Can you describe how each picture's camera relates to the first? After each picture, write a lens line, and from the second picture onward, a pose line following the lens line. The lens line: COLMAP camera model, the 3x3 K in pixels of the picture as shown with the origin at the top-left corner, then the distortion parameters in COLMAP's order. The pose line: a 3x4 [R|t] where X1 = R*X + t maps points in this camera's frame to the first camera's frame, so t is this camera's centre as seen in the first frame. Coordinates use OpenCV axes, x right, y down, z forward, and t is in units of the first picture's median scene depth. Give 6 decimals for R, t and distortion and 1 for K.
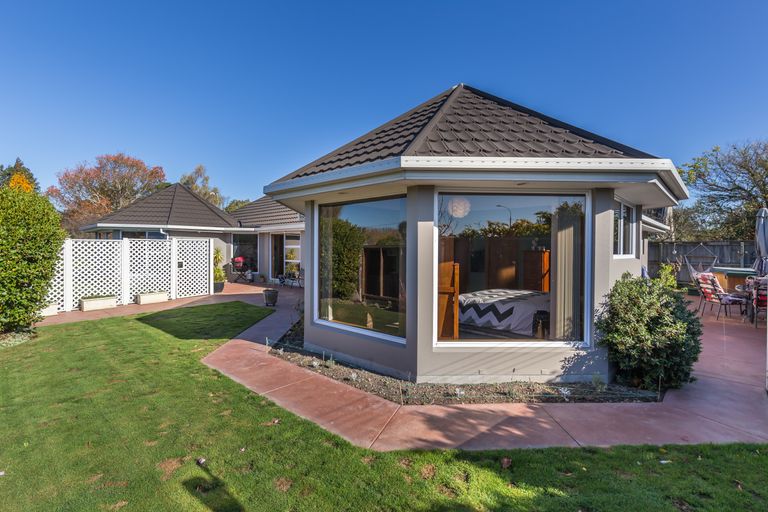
lens RADIAL K [[364.2, 0, 384.1], [0, 364.2, 254.9], [0, 0, 1]] dist [-0.004654, -0.000606]
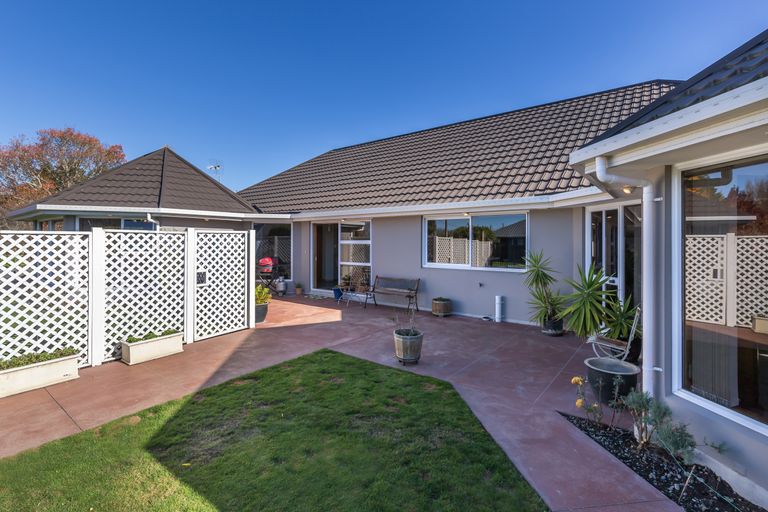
lens RADIAL K [[364.2, 0, 383.1], [0, 364.2, 241.8], [0, 0, 1]] dist [-0.004654, -0.000606]
pose [[0.995714, -0.001147, 0.092482, -0.263654], [0.002590, 0.999877, -0.015493, -0.013317], [-0.092453, 0.015666, 0.995594, 0.336736]]
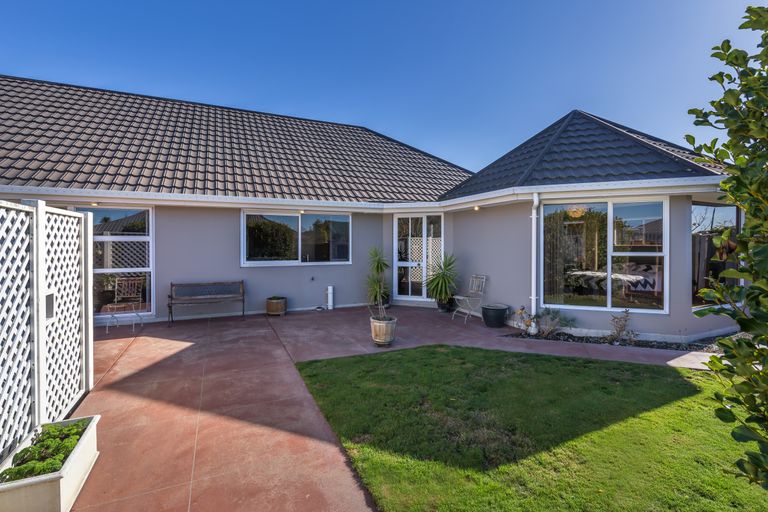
lens RADIAL K [[364.2, 0, 386.6], [0, 364.2, 239.2], [0, 0, 1]] dist [-0.004654, -0.000606]
pose [[0.364079, 0.009041, 0.931324, -0.552084], [0.018524, 0.999685, -0.016946, -0.008505], [-0.931184, 0.023421, 0.363796, 0.529121]]
